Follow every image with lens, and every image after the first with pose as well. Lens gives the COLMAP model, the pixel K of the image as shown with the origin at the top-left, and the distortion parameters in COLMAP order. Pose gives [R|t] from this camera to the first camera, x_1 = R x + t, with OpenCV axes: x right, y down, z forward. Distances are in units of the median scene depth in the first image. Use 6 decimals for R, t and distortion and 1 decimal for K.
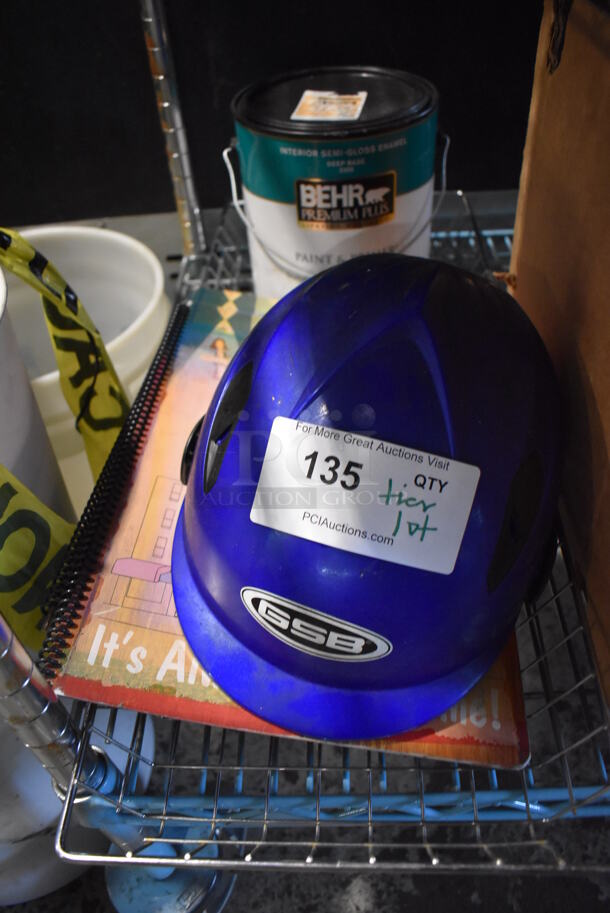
lens RADIAL K [[700.0, 0, 305.0], [0, 700.0, 456.5], [0, 0, 1]] dist [-0.100876, -0.004370]
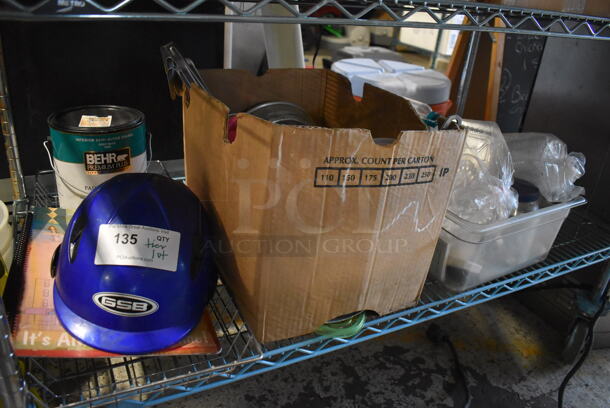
lens RADIAL K [[467.7, 0, 305.0], [0, 467.7, 230.6], [0, 0, 1]] dist [-0.100876, -0.004370]
pose [[0.868001, -0.089167, 0.488492, -0.136709], [0.217667, 0.952519, -0.212904, 0.312719], [-0.446314, 0.291129, 0.846196, -0.495286]]
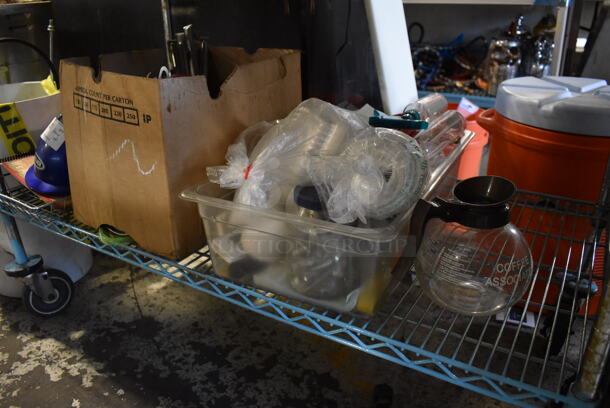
lens RADIAL K [[467.7, 0, 305.0], [0, 467.7, 230.6], [0, 0, 1]] dist [-0.100876, -0.004370]
pose [[0.868873, 0.302200, -0.392090, 1.741080], [-0.398854, 0.896498, -0.192893, 0.331912], [0.293216, 0.323986, 0.899476, -0.580674]]
